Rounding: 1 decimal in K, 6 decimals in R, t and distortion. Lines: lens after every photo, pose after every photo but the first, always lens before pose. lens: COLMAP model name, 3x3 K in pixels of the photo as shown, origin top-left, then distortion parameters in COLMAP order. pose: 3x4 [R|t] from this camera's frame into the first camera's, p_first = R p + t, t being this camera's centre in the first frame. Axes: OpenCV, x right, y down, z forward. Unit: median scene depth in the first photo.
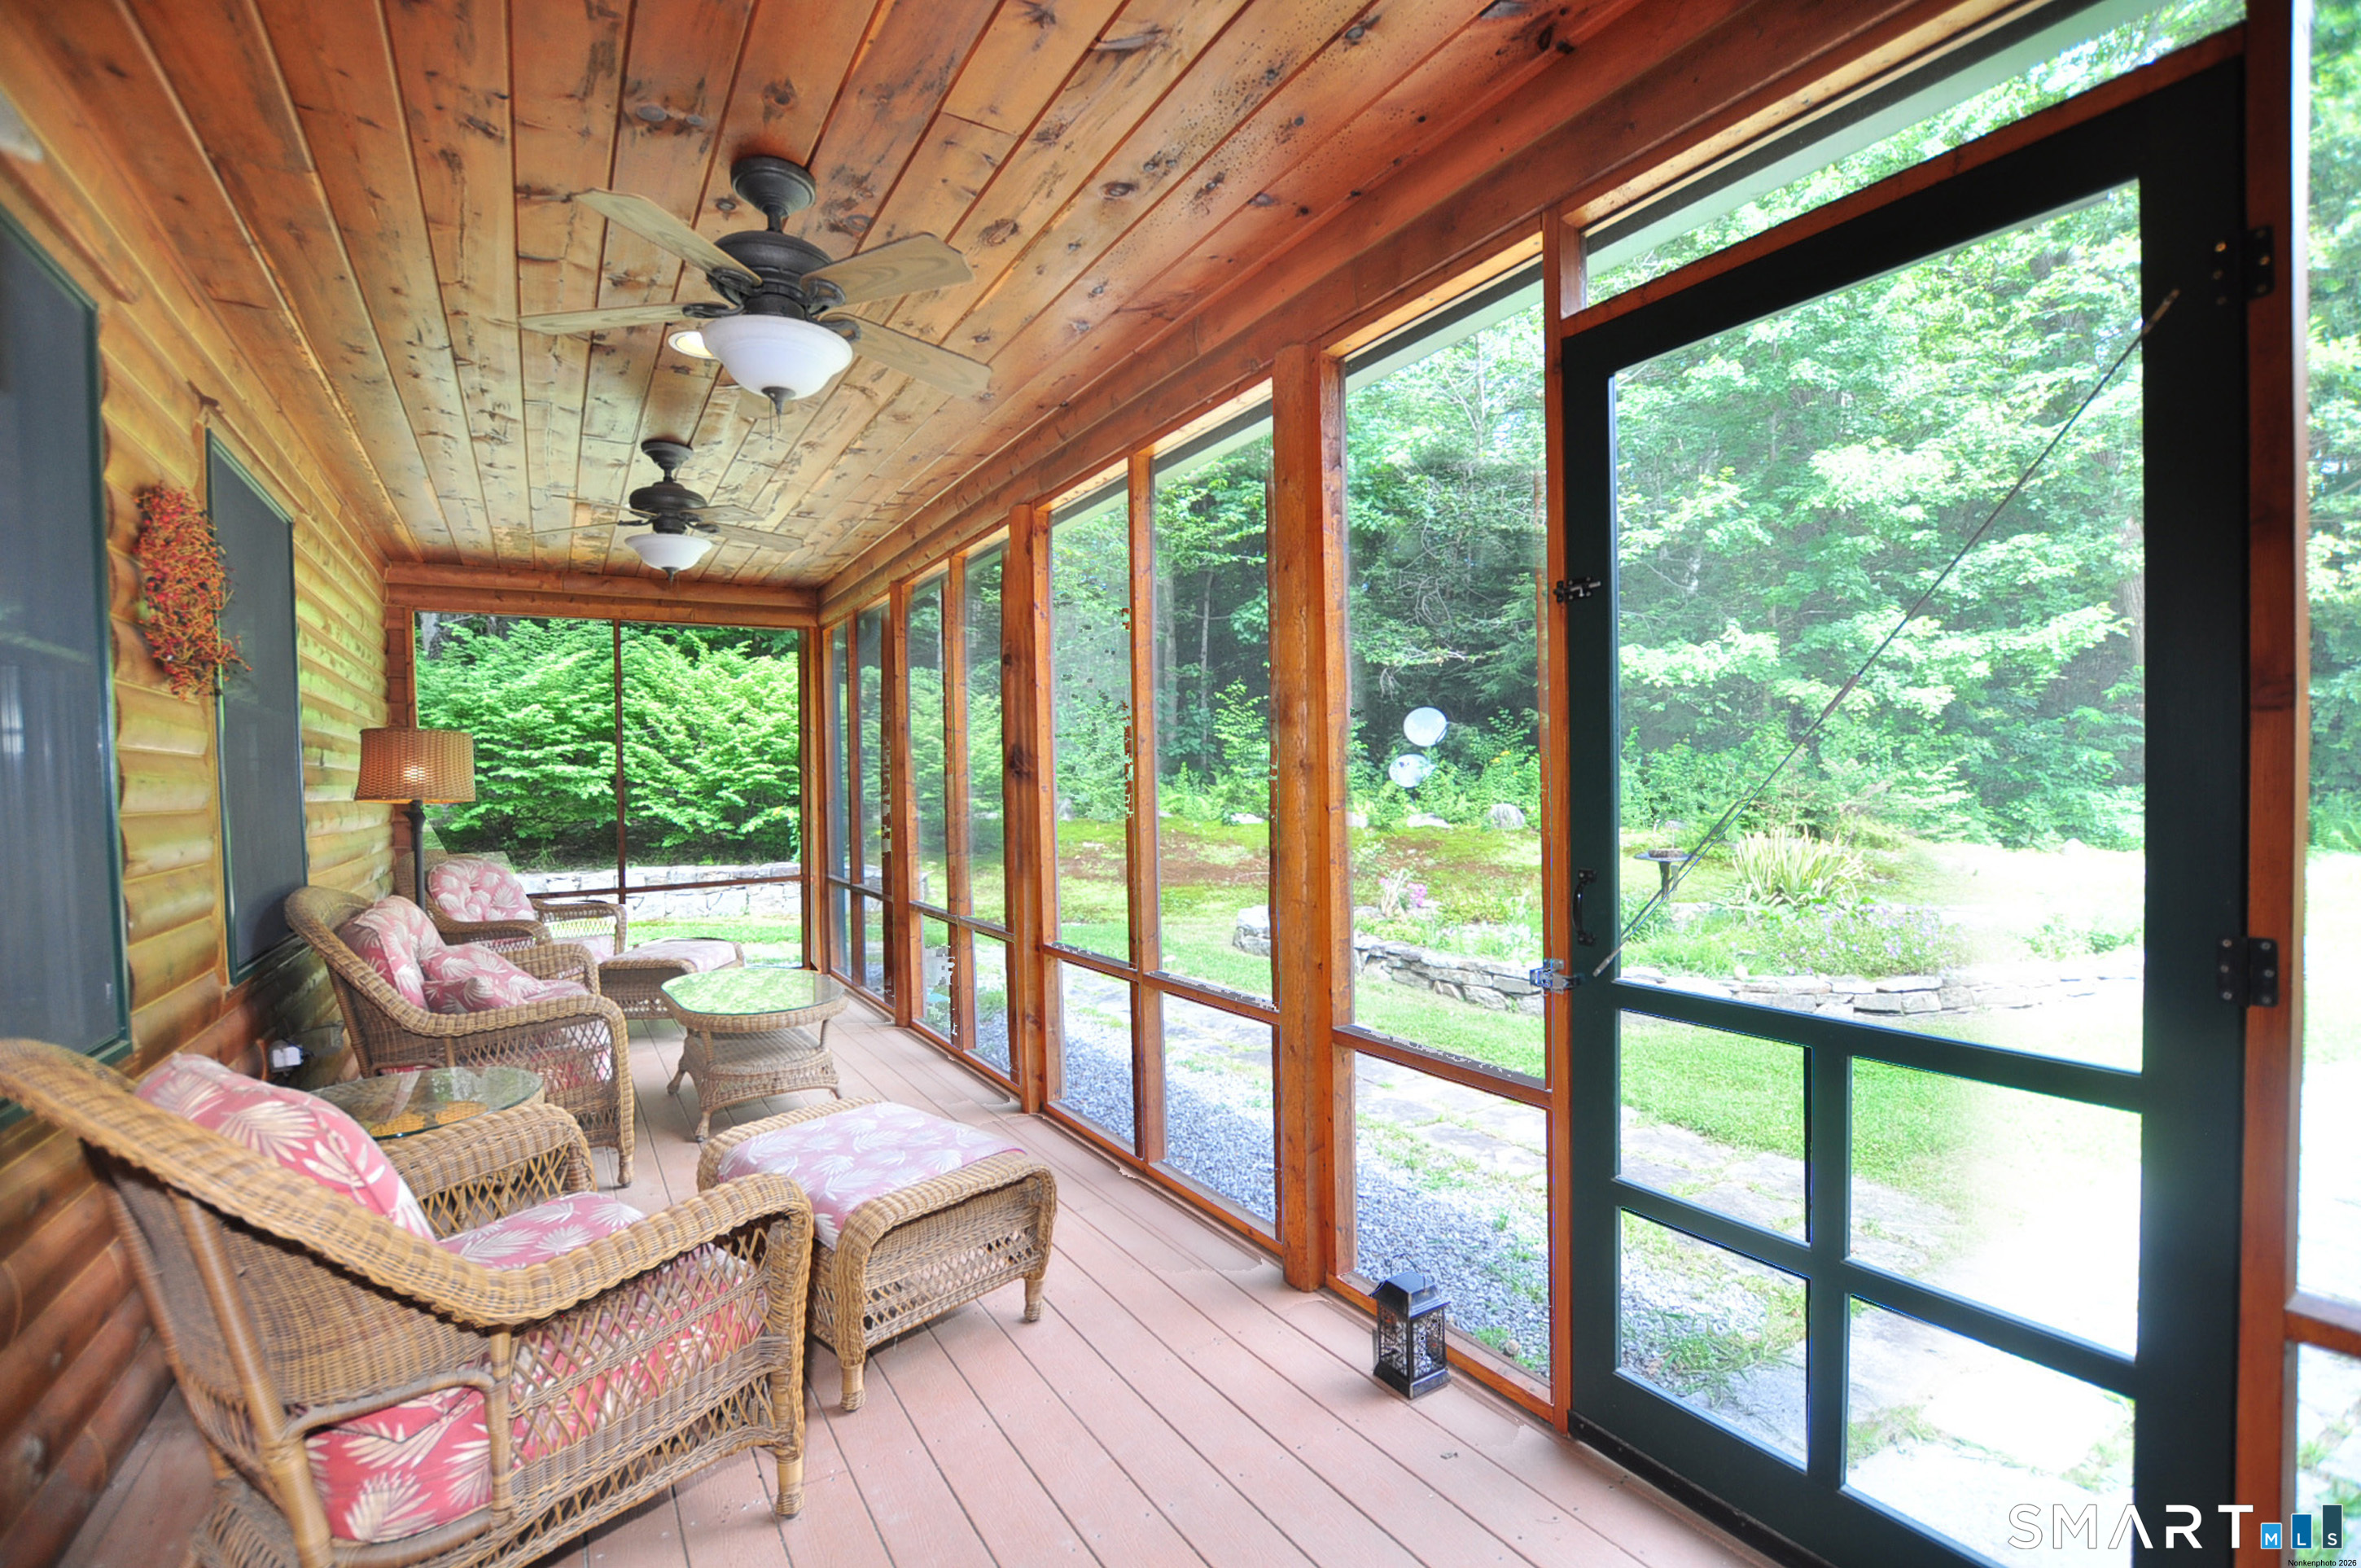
lens RADIAL K [[1045.4, 0, 1185.1], [0, 1045.4, 799.5], [0, 0, 1]] dist [-0.027550, 0.003199]
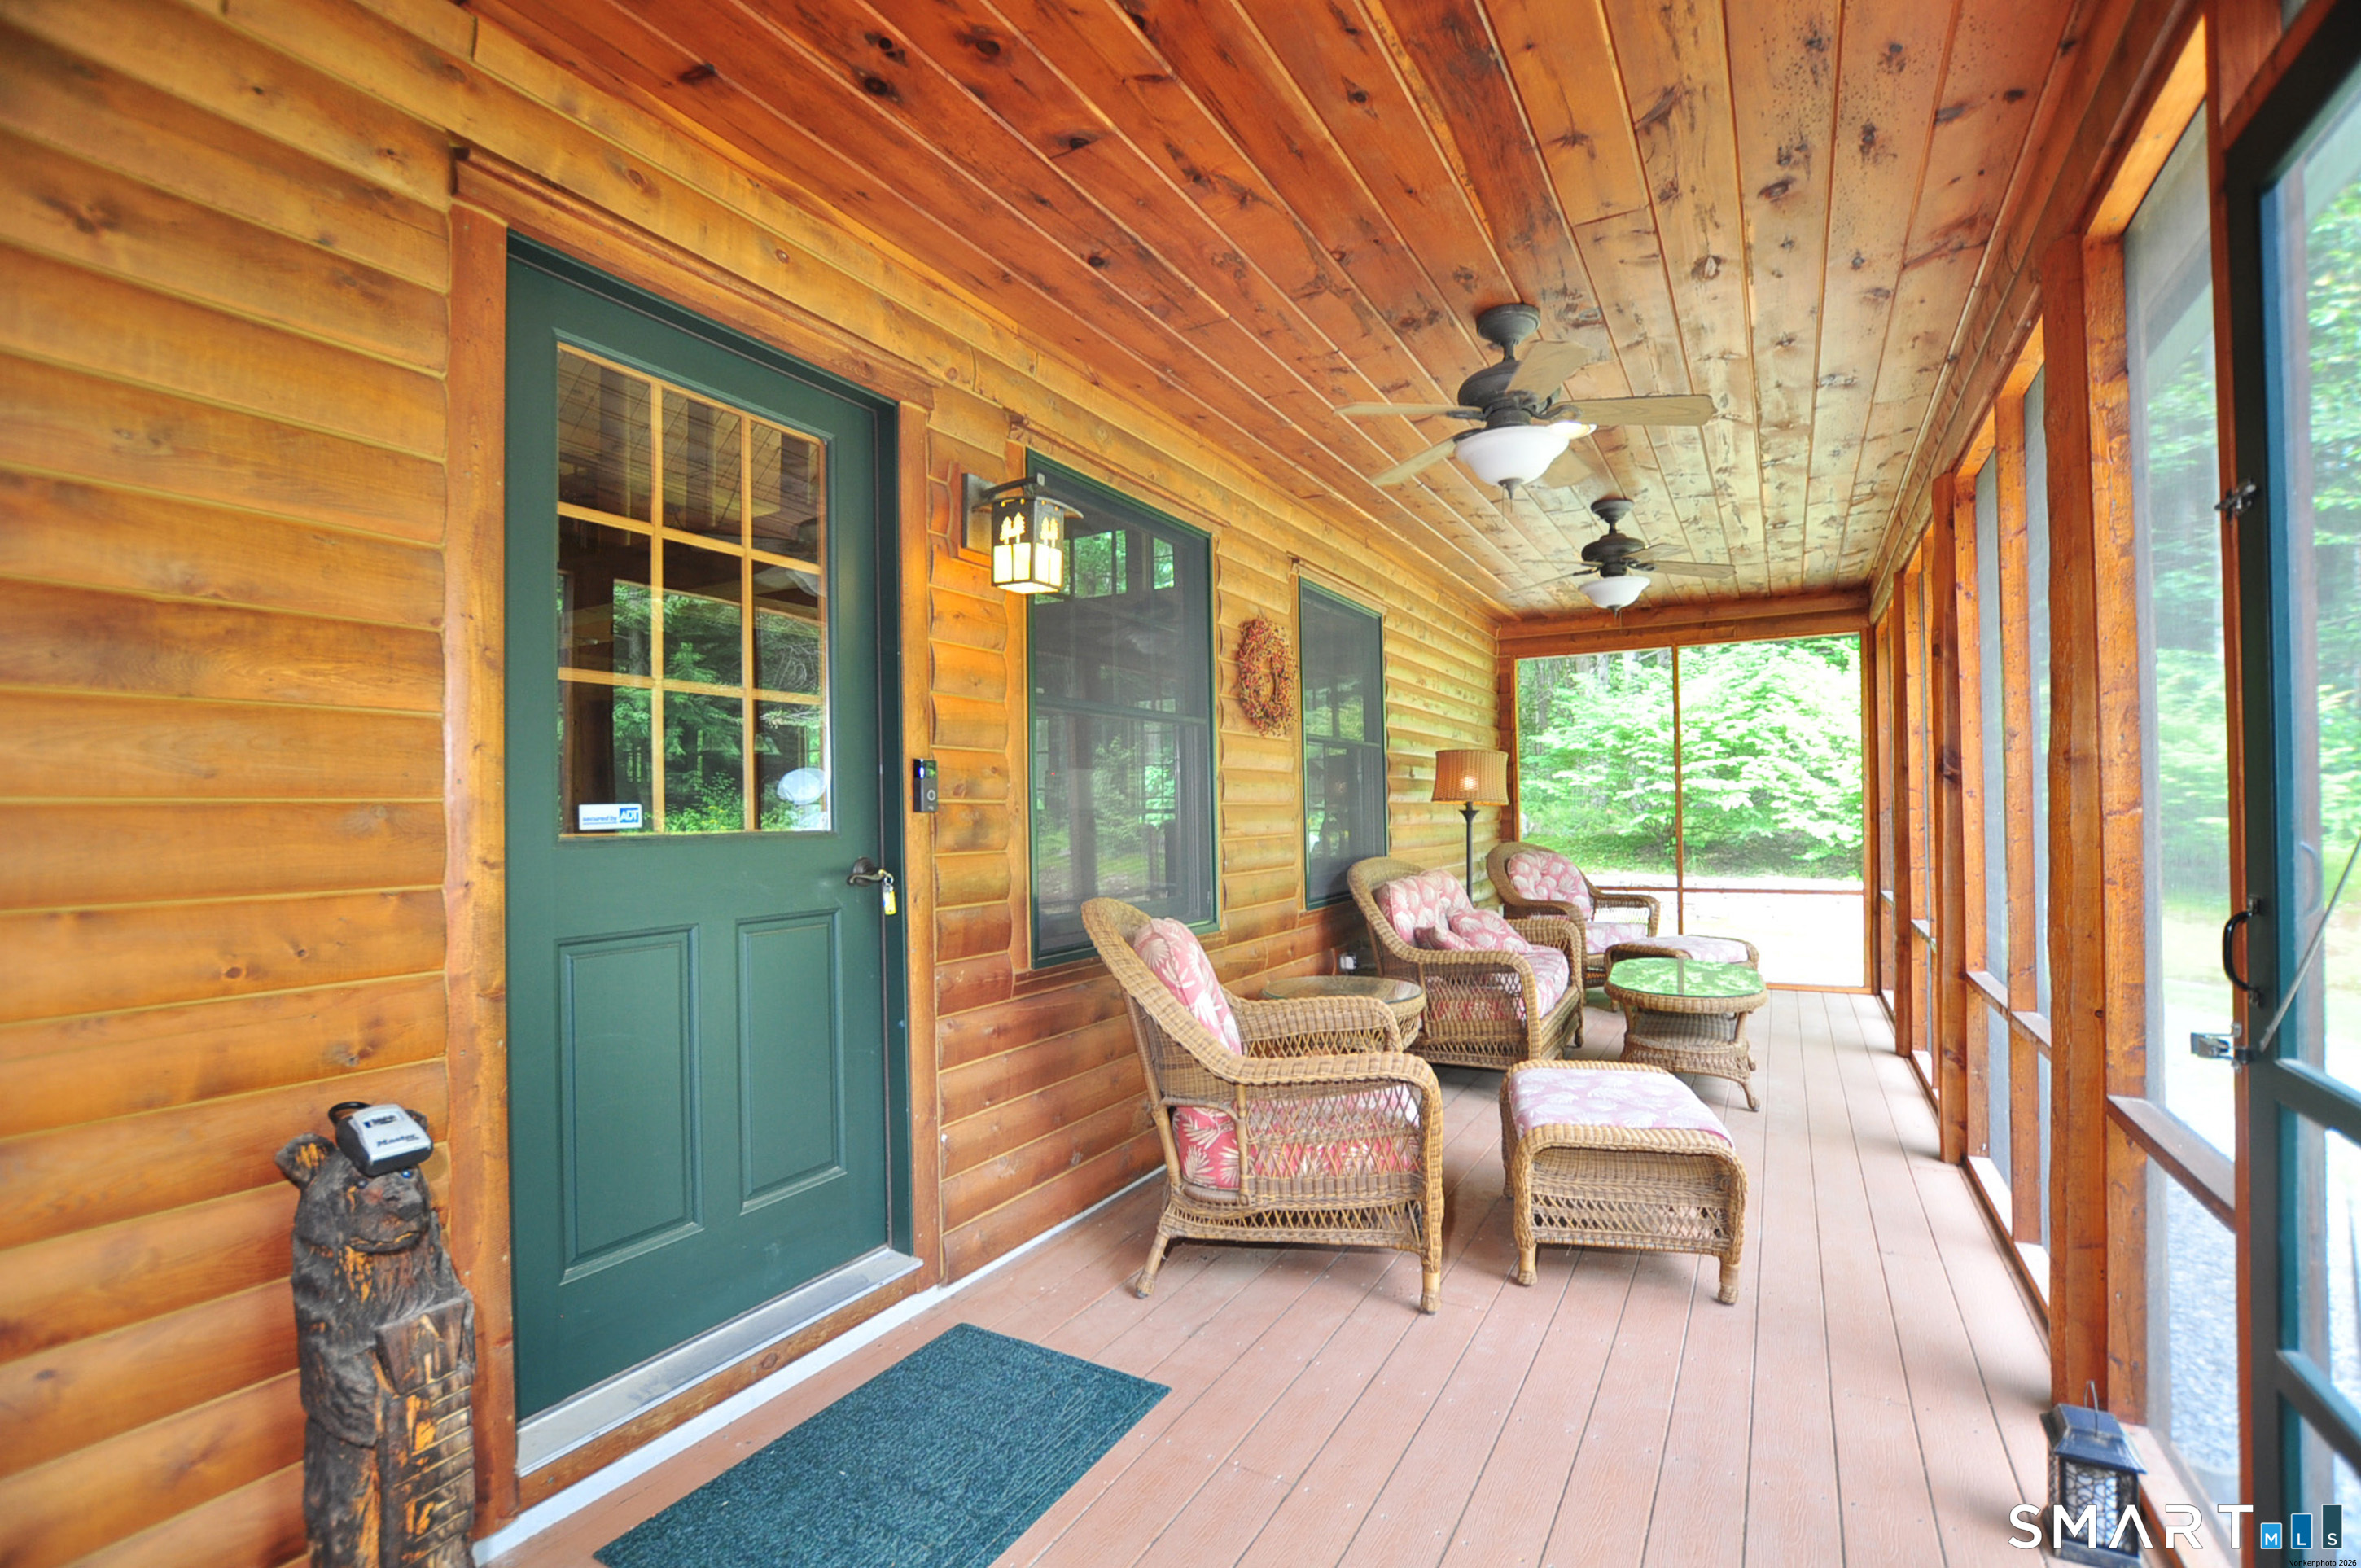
lens RADIAL K [[1045.4, 0, 1185.5], [0, 1045.4, 789.1], [0, 0, 1]] dist [-0.027550, 0.003199]
pose [[0.473255, -0.004096, -0.880916, 0.310973], [-0.018649, 0.999719, -0.014667, 0.010644], [0.880728, 0.023369, 0.473046, 0.020042]]
